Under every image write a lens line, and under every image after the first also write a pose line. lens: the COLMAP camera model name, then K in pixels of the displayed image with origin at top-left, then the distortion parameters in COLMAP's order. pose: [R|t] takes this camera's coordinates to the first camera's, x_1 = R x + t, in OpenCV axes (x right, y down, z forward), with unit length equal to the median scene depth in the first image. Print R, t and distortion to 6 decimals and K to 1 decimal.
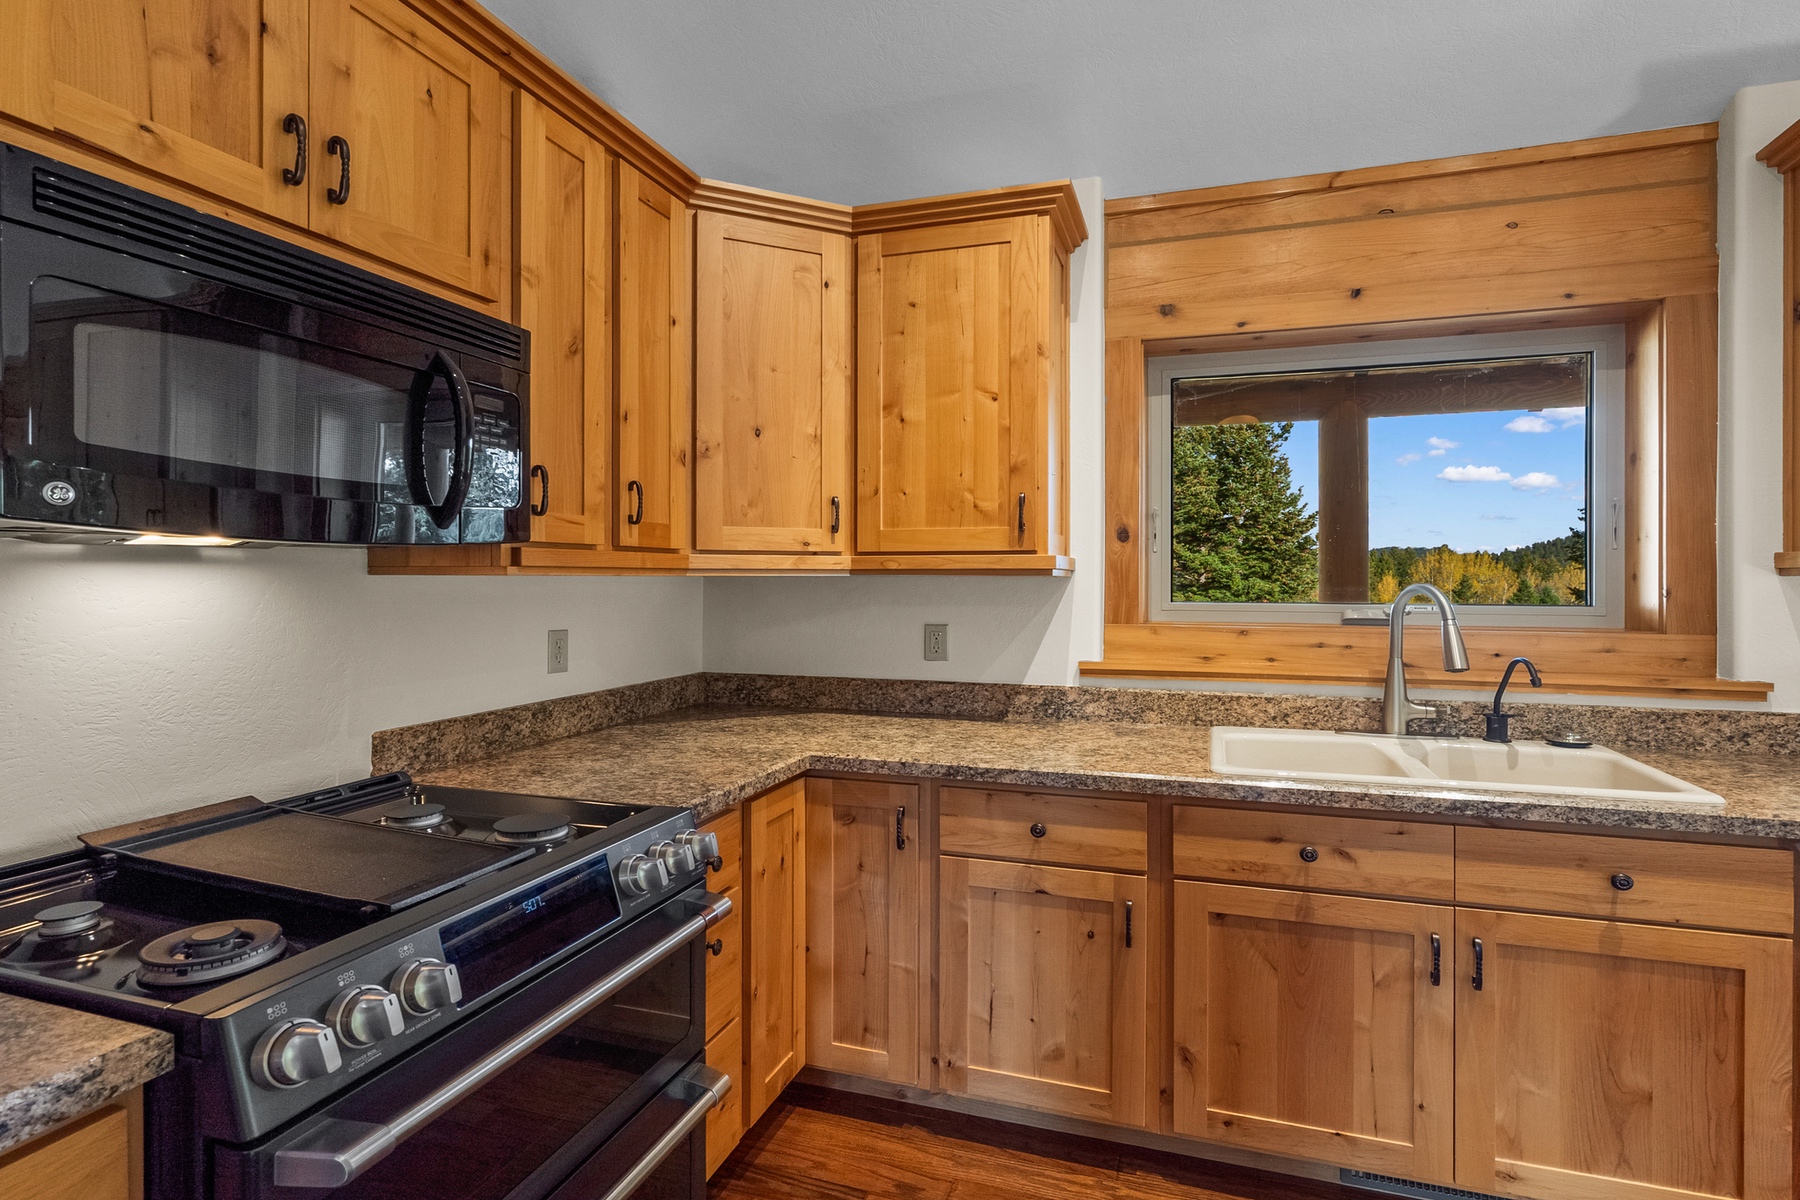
lens RADIAL K [[927.0, 0, 899.3], [0, 927.0, 580.1], [0, 0, 1]] dist [-0.004139, 0.002048]
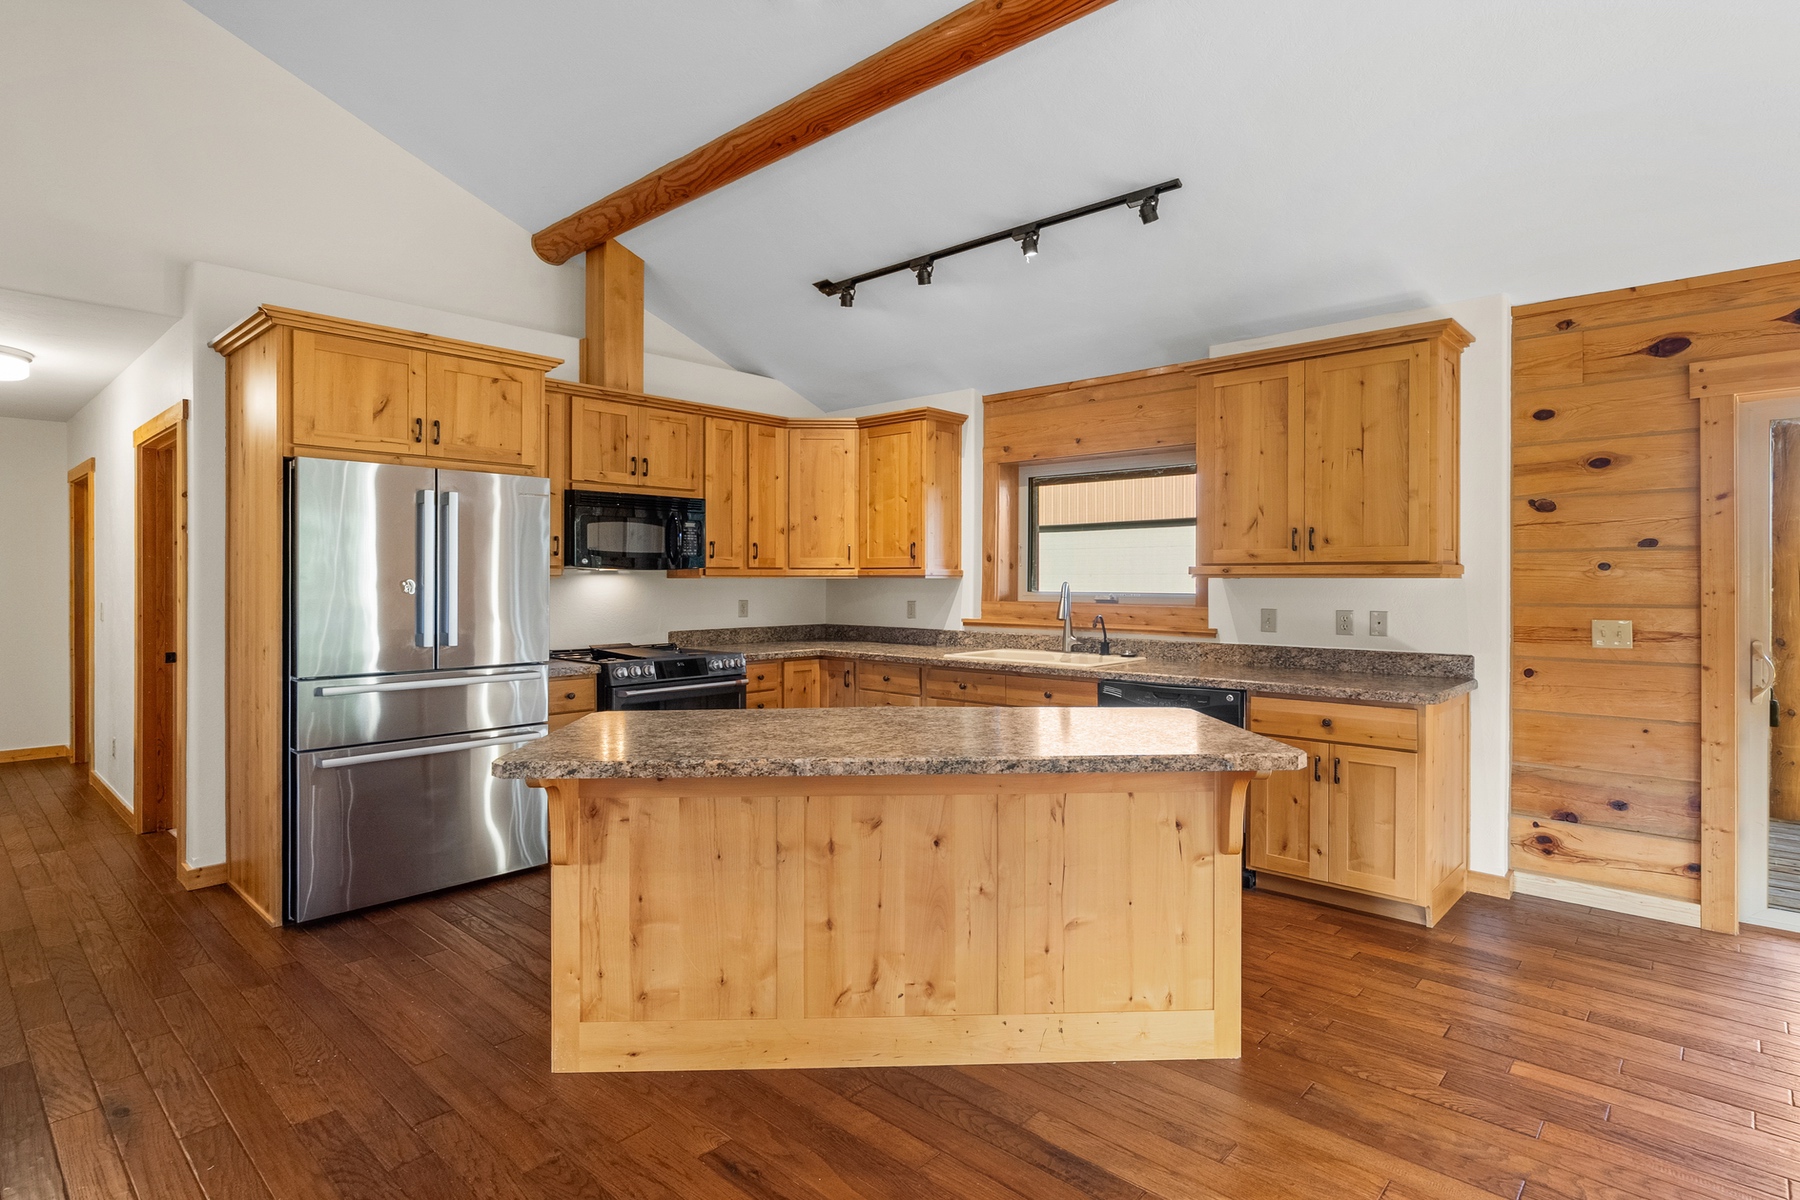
lens RADIAL K [[927.0, 0, 899.3], [0, 927.0, 580.1], [0, 0, 1]] dist [-0.004139, 0.002048]
pose [[0.913196, 0.000899, -0.407520, 1.067059], [-0.001146, 0.999999, -0.000361, 0.000719], [0.407519, 0.000796, 0.913196, -1.144778]]
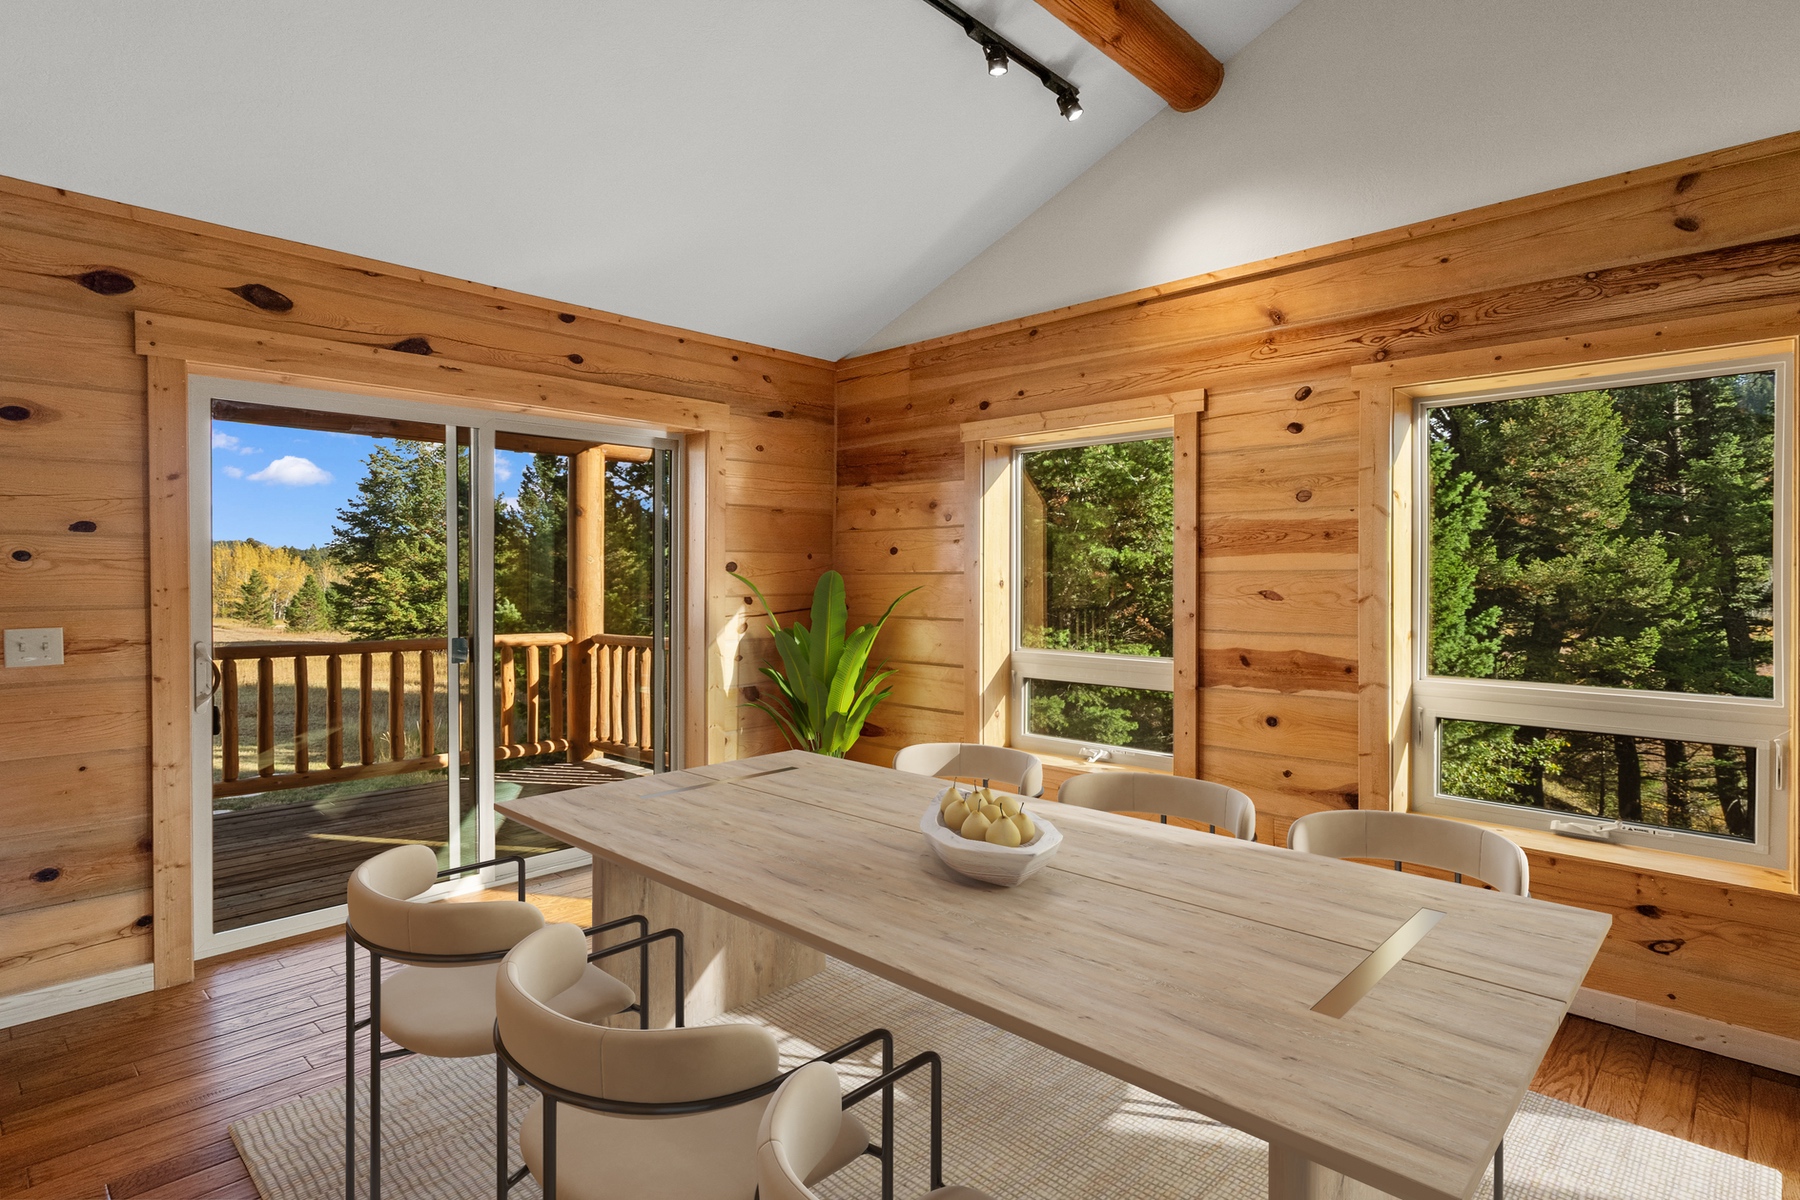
lens RADIAL K [[927.0, 0, 899.3], [0, 927.0, 580.1], [0, 0, 1]] dist [-0.004139, 0.002048]
pose [[0.421488, -0.004955, 0.906820, 0.936140], [-0.000234, 0.999984, 0.005573, -0.000784], [-0.906834, -0.002561, 0.421480, -0.696896]]
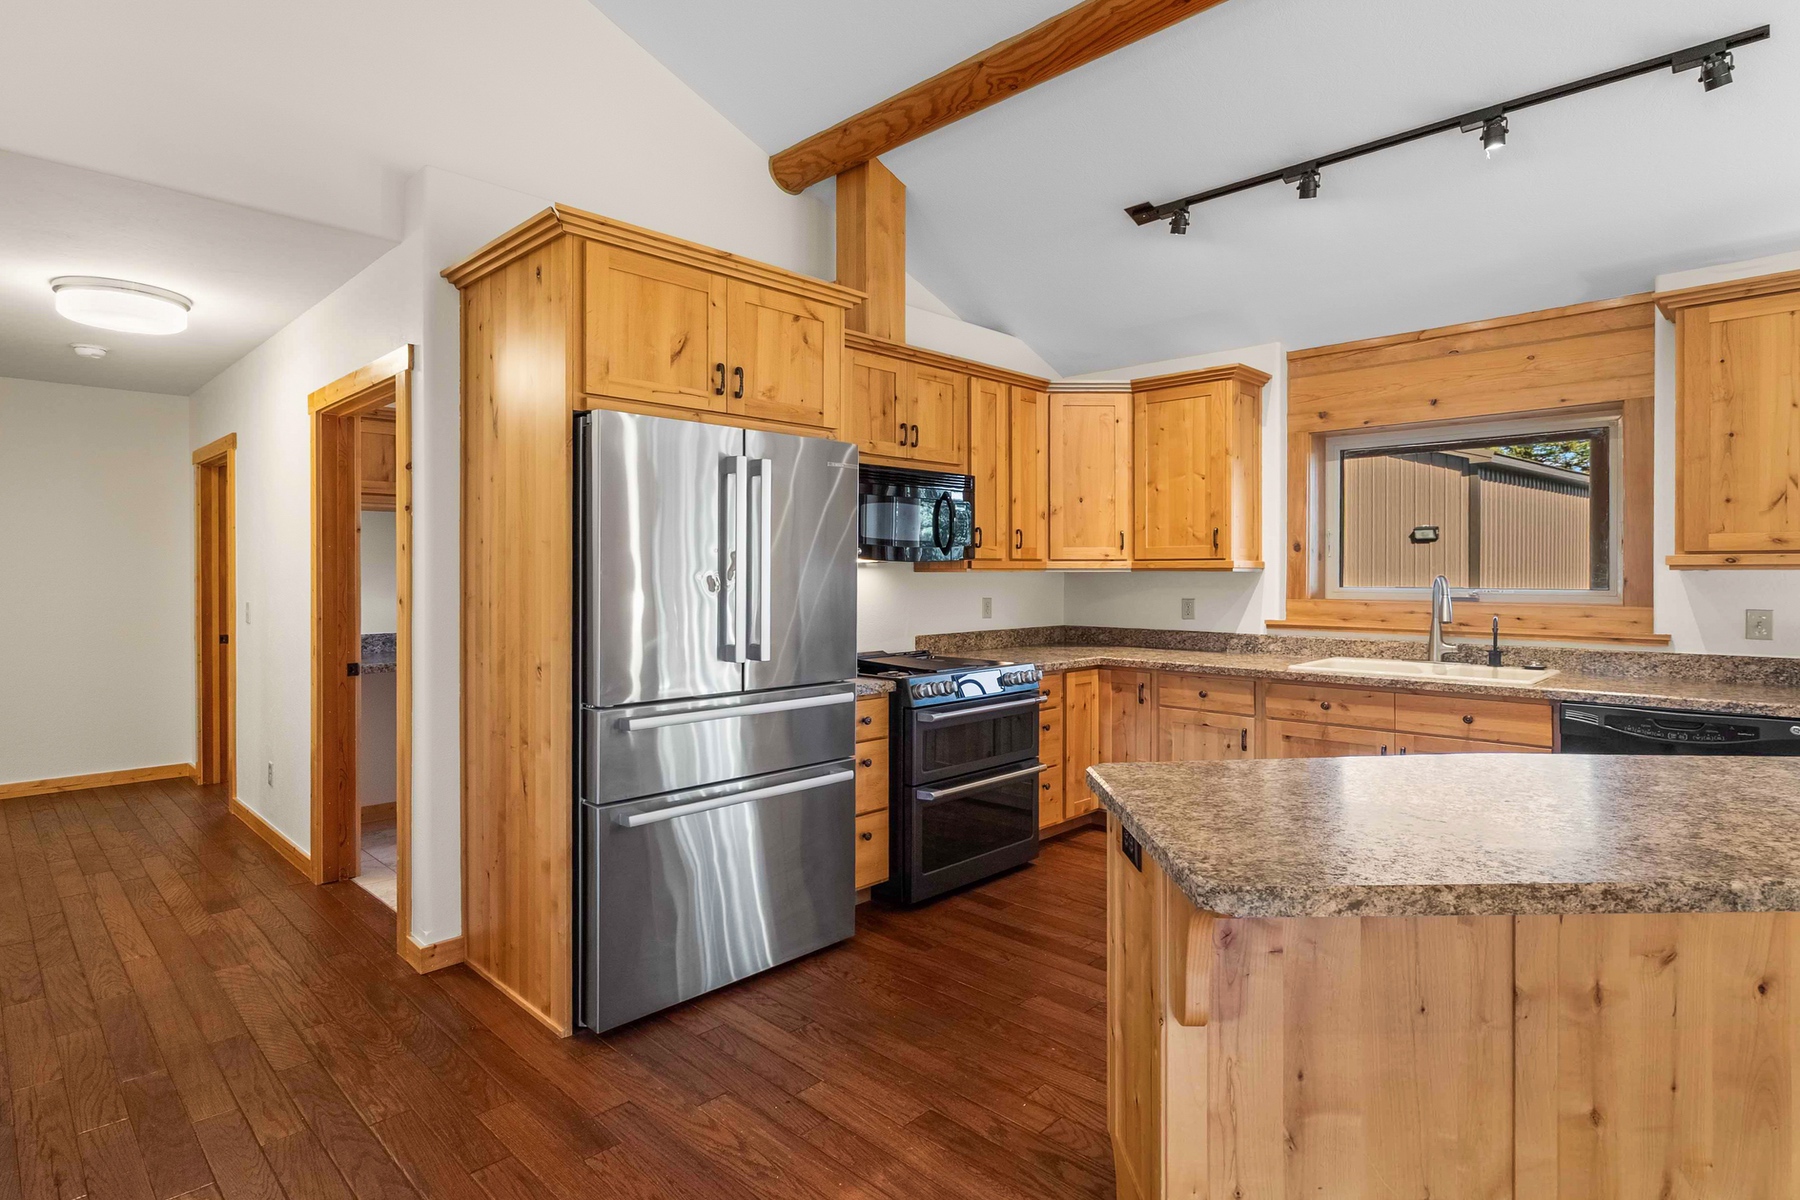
lens RADIAL K [[937.9, 0, 909.0], [0, 937.9, 576.0], [0, 0, 1]] dist [-0.004209, 0.002684]
pose [[0.901959, -0.000424, -0.431821, 0.405358], [0.000980, 0.999999, 0.001066, 0.001813], [0.431820, -0.001385, 0.901959, -1.033171]]
